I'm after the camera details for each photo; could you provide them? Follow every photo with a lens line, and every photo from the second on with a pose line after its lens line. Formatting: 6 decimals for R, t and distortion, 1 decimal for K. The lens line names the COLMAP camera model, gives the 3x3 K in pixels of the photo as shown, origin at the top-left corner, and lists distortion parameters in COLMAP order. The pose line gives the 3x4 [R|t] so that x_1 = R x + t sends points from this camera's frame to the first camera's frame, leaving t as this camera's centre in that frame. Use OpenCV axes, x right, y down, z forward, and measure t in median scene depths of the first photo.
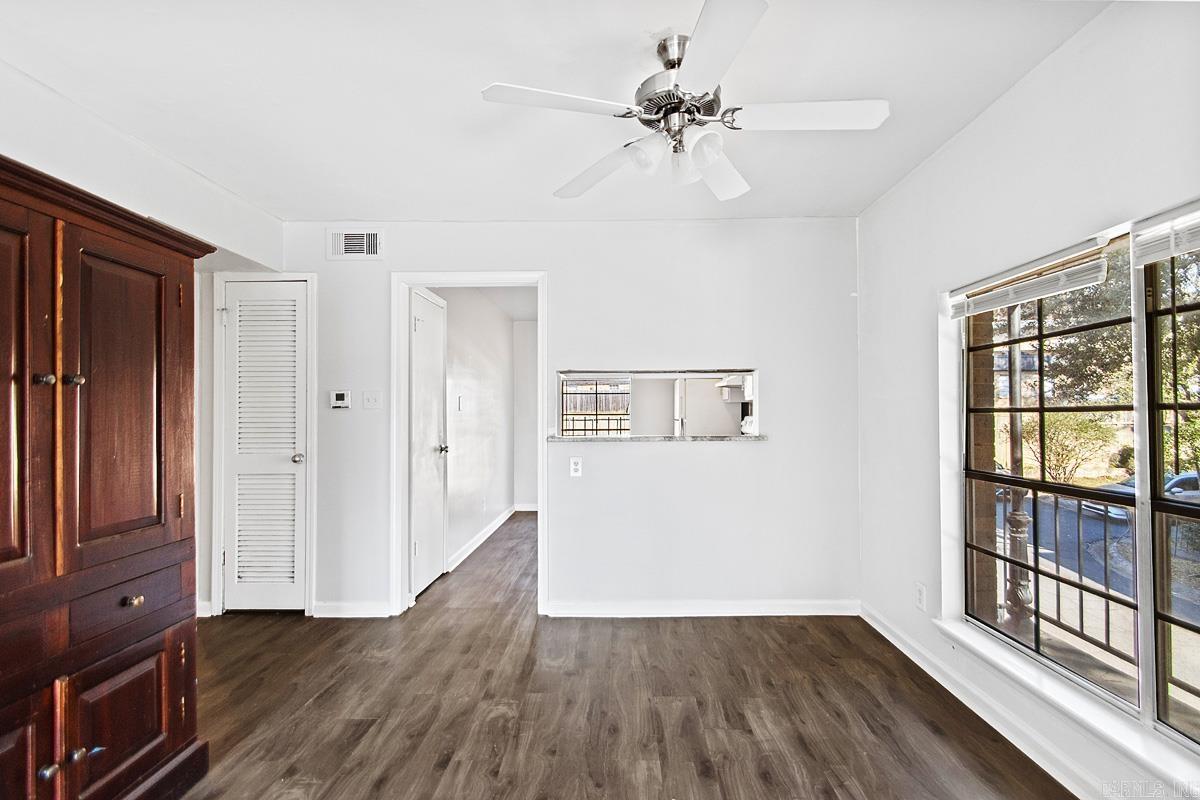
lens RADIAL K [[564.8, 0, 604.8], [0, 564.8, 412.6], [0, 0, 1]] dist [0.000903, -0.000522]
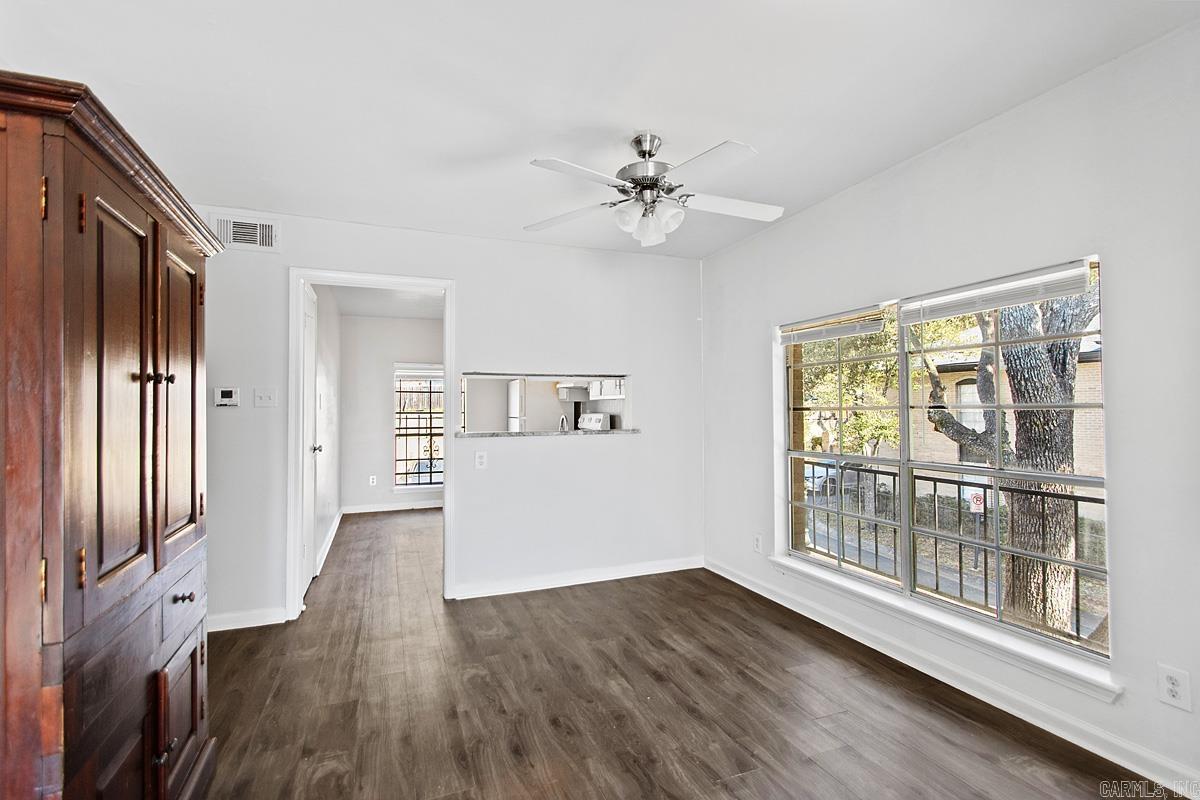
lens RADIAL K [[556.7, 0, 611.9], [0, 556.7, 405.2], [0, 0, 1]] dist [0.000274, -0.000790]
pose [[0.922232, 0.002987, 0.386626, -0.324341], [0.000785, 0.999954, -0.009600, -0.000400], [-0.386637, 0.009157, 0.922187, -0.135672]]
